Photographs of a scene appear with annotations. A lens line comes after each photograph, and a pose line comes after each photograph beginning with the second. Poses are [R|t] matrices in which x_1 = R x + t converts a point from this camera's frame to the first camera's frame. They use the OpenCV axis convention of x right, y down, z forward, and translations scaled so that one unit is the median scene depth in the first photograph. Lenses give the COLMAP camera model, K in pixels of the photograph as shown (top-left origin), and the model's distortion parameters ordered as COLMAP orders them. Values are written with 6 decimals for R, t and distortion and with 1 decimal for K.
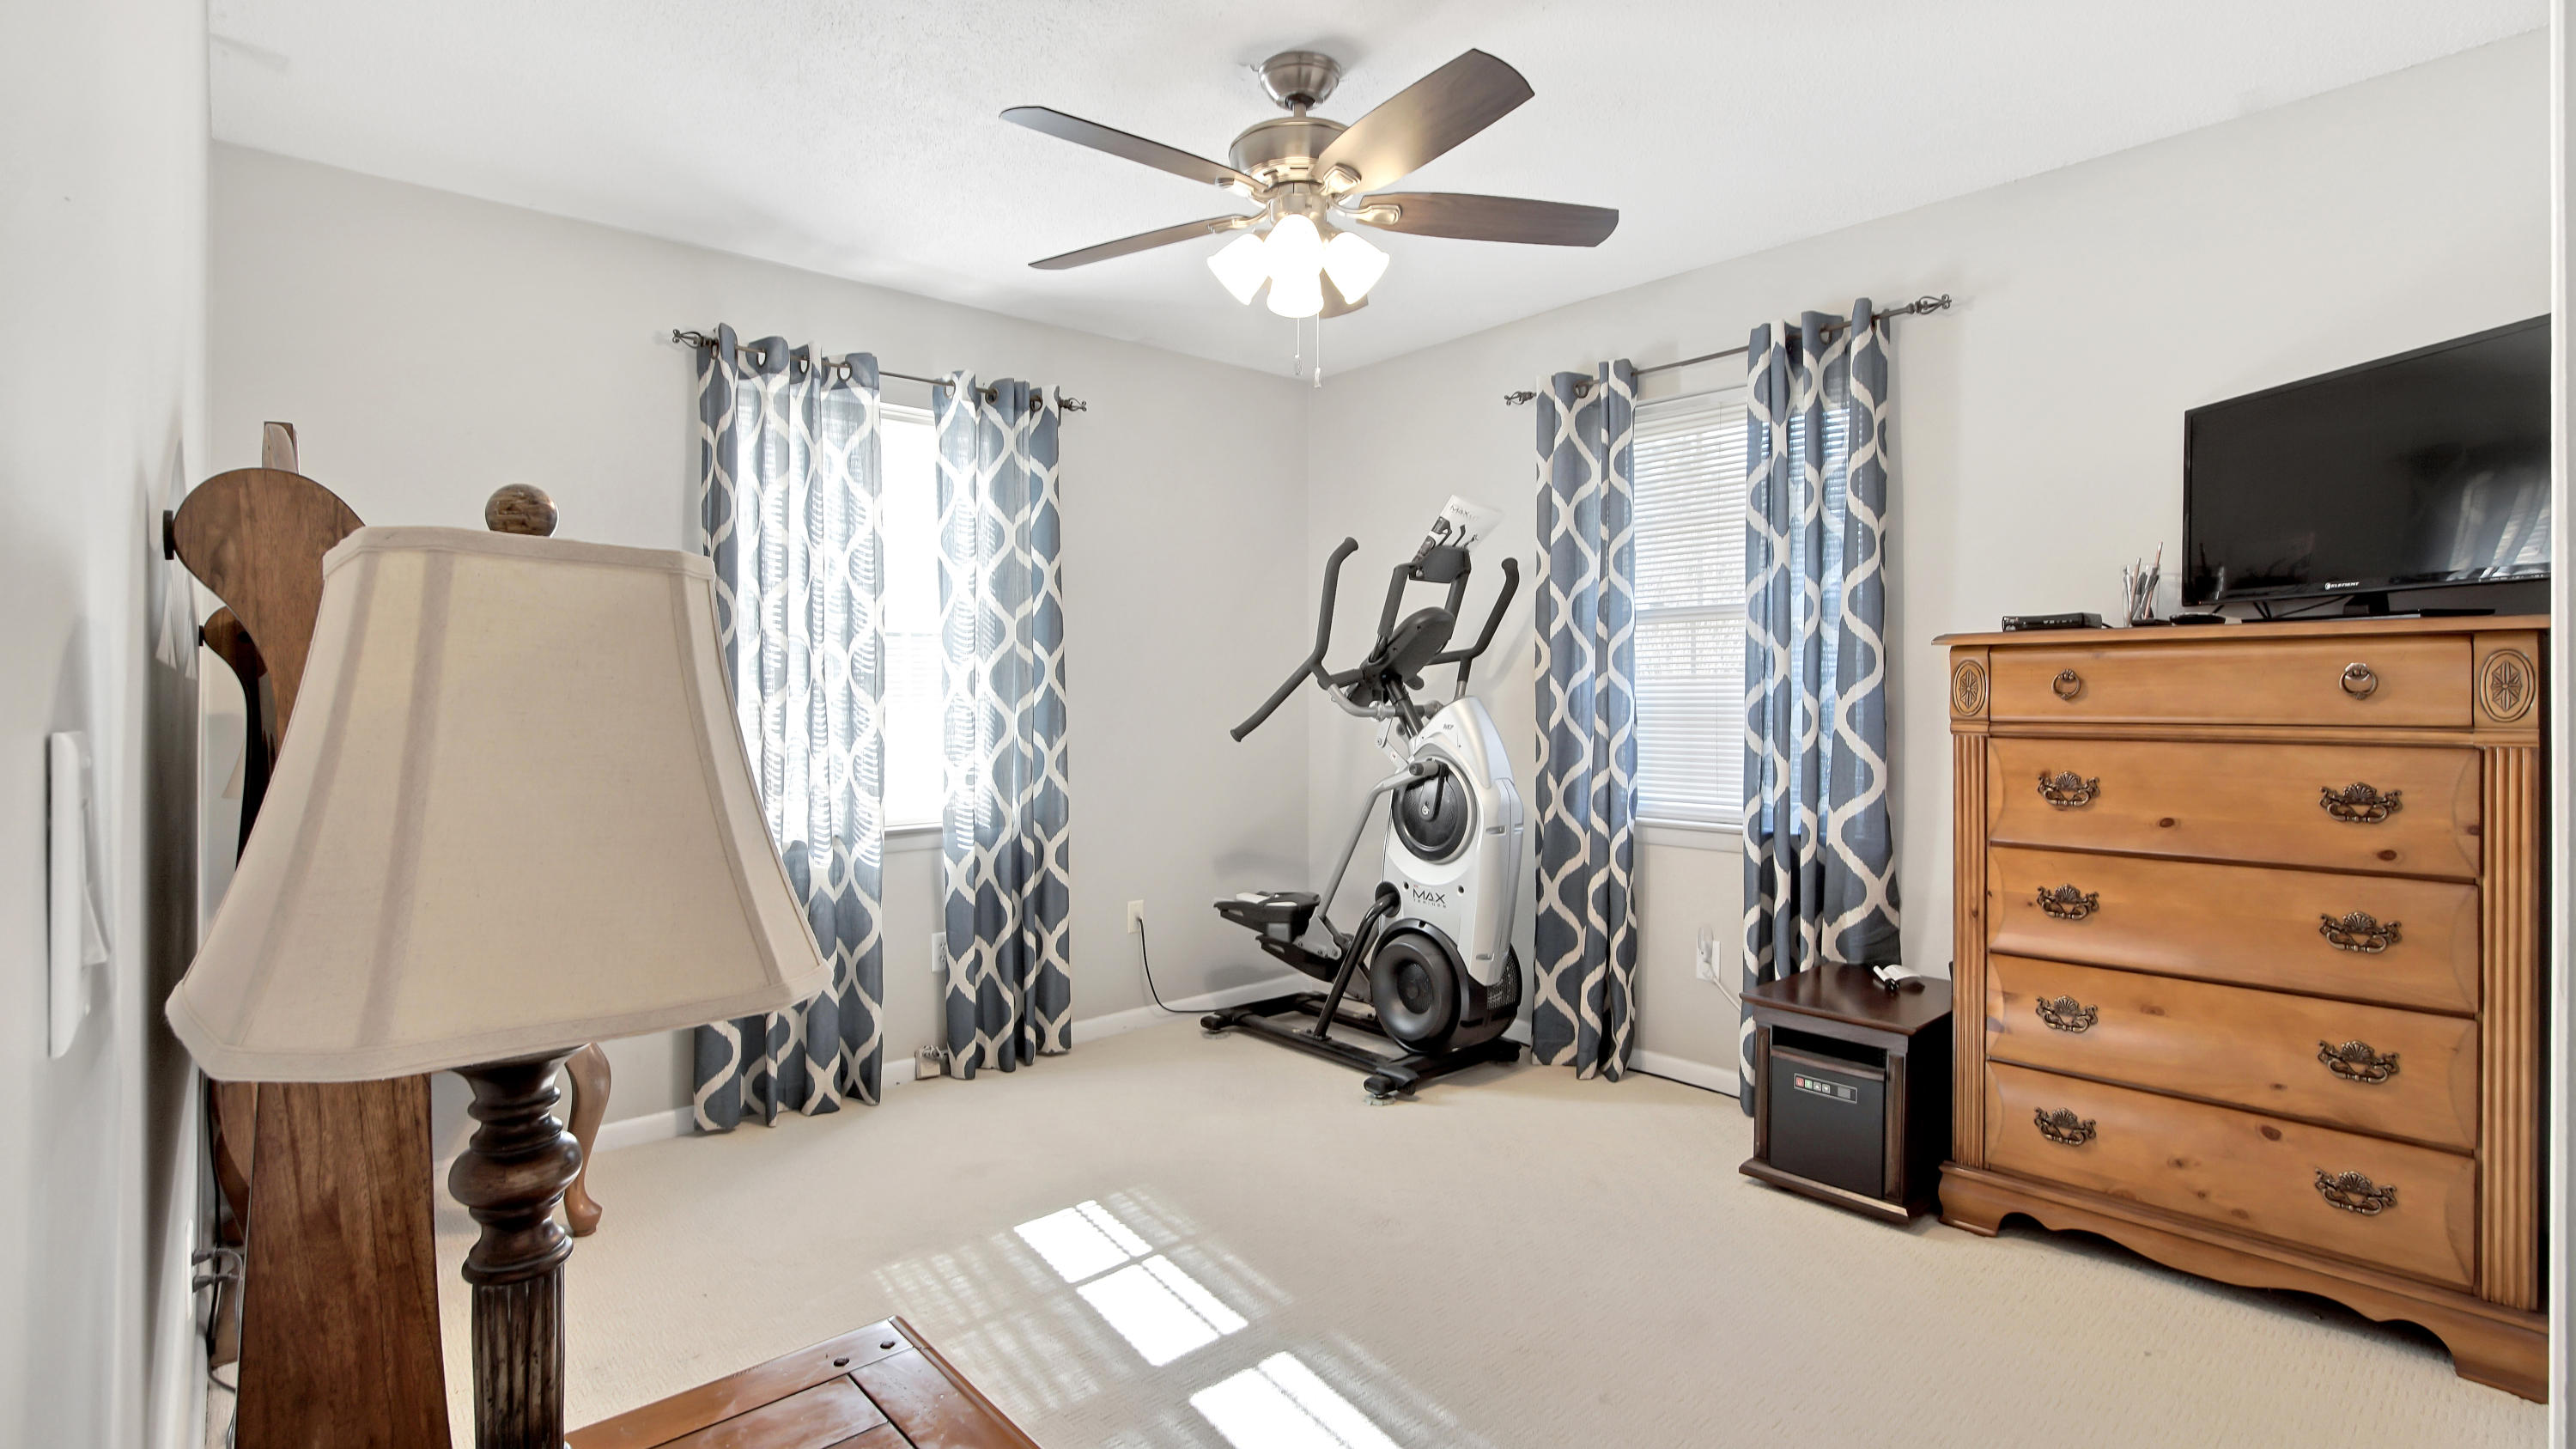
lens RADIAL K [[1214.3, 0, 1300.1], [0, 1214.3, 705.4], [0, 0, 1]] dist [-0.002449, -0.000655]
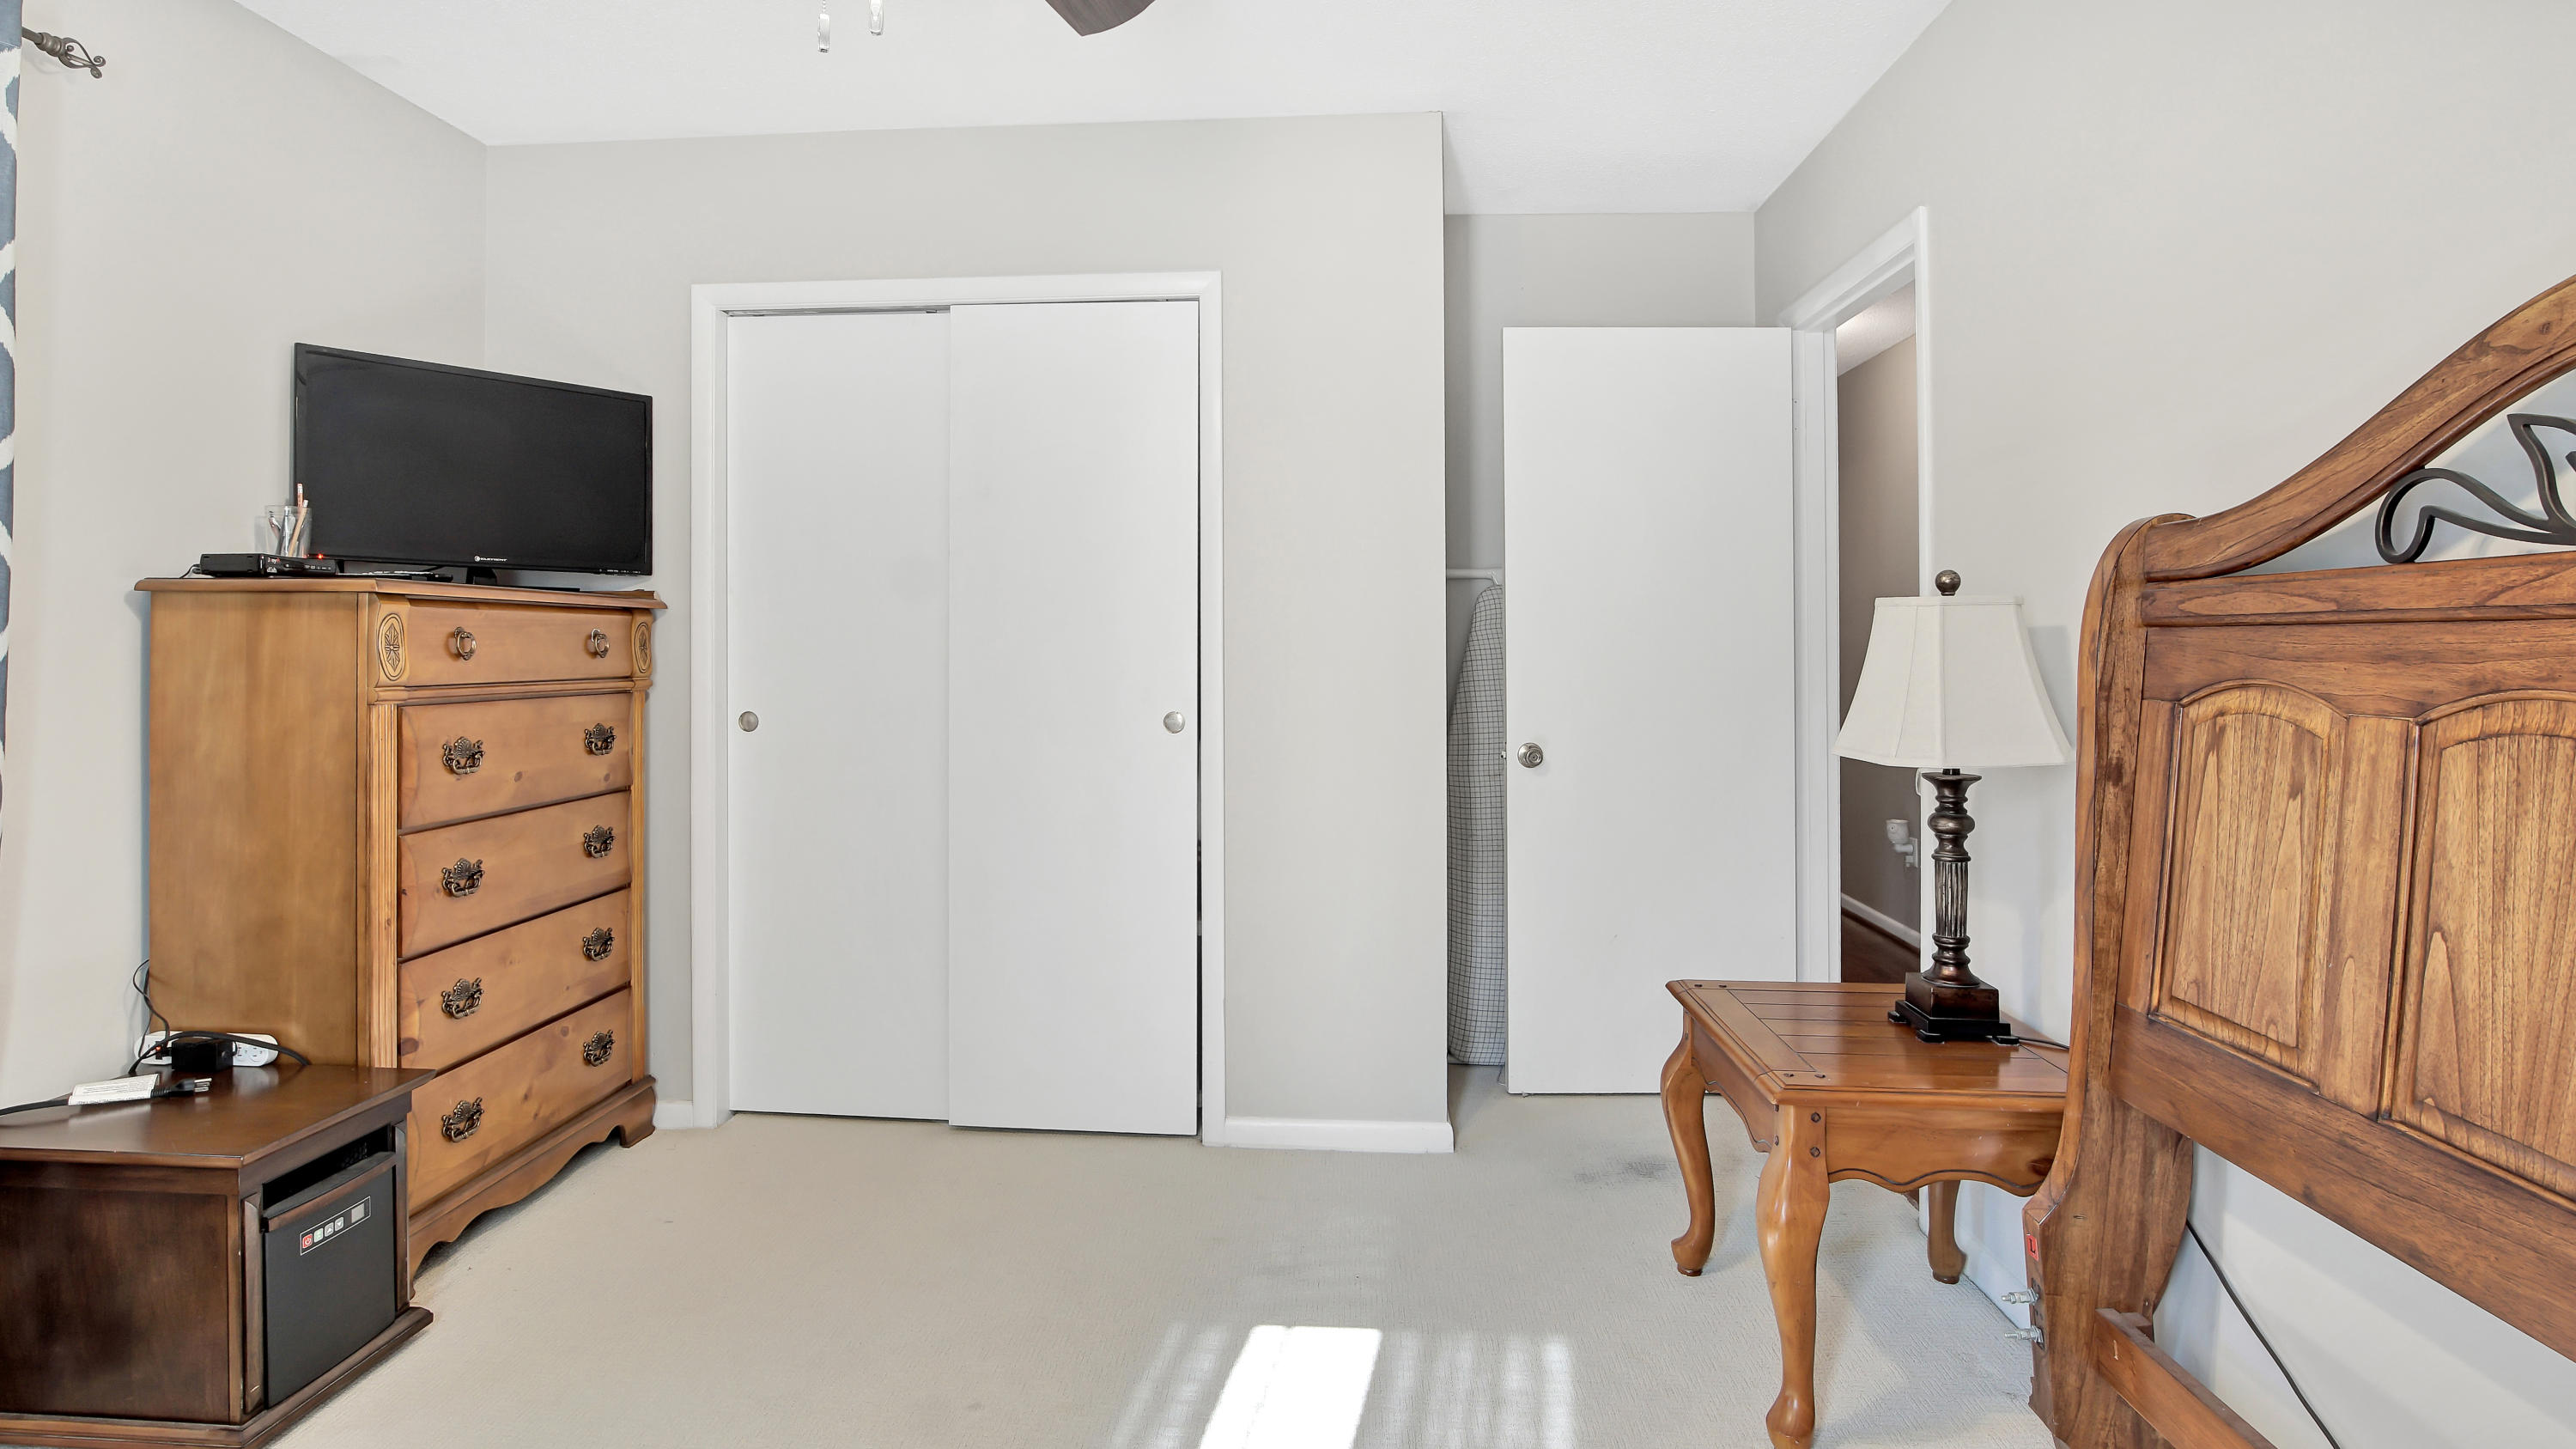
lens RADIAL K [[1235.0, 0, 1293.1], [0, 1235.0, 657.7], [0, 0, 1]] dist [-0.003898, 0.000319]
pose [[-0.685182, 0.003686, 0.728362, -0.487532], [0.015492, 0.999835, 0.009513, -0.005246], [-0.728207, 0.017802, -0.685126, 1.167196]]
